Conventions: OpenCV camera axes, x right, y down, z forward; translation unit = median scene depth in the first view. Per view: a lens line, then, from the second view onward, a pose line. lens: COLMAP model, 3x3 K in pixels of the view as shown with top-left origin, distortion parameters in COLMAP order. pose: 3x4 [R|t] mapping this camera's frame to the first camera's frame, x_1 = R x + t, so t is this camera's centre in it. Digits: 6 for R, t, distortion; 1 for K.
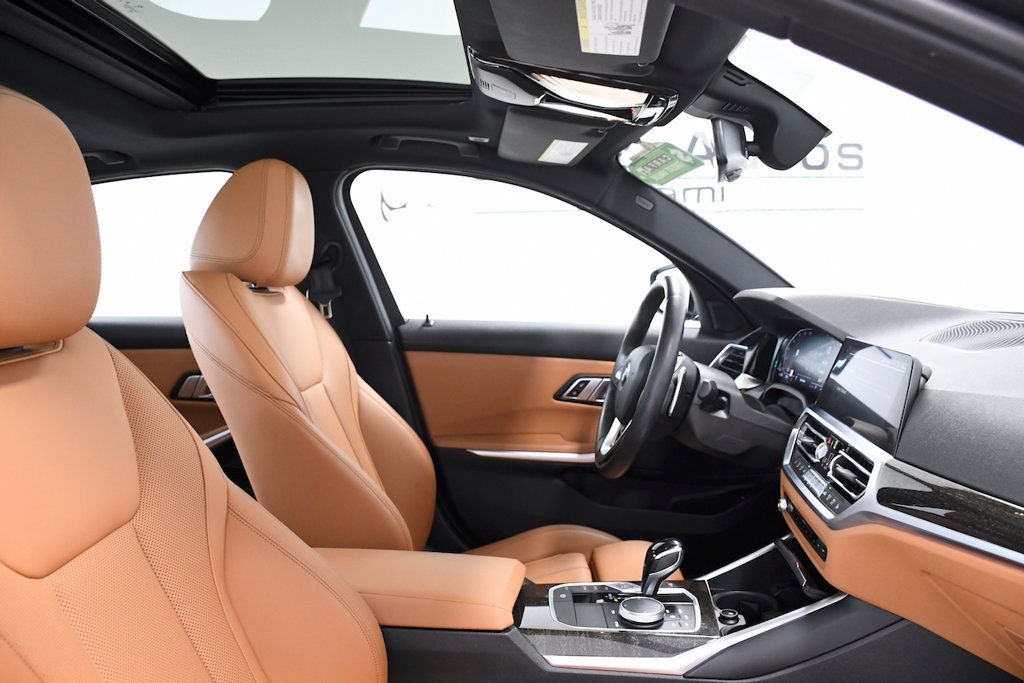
lens RADIAL K [[803.0, 0, 512.0], [0, 803.0, 341.5], [0, 0, 1]] dist [-0.156129, 0.109887]
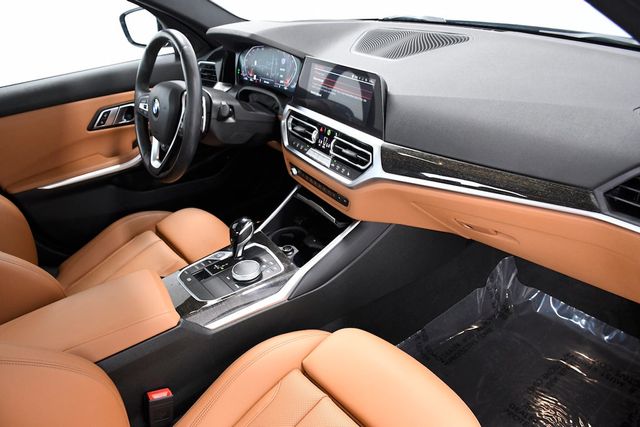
lens RADIAL K [[501.9, 0, 320.0], [0, 501.9, 213.5], [0, 0, 1]] dist [-0.156129, 0.109887]
pose [[0.786693, -0.357264, 0.503465, -0.148025], [0.144569, 0.899470, 0.412375, -0.121505], [-0.600179, -0.251627, 0.759256, 0.164378]]
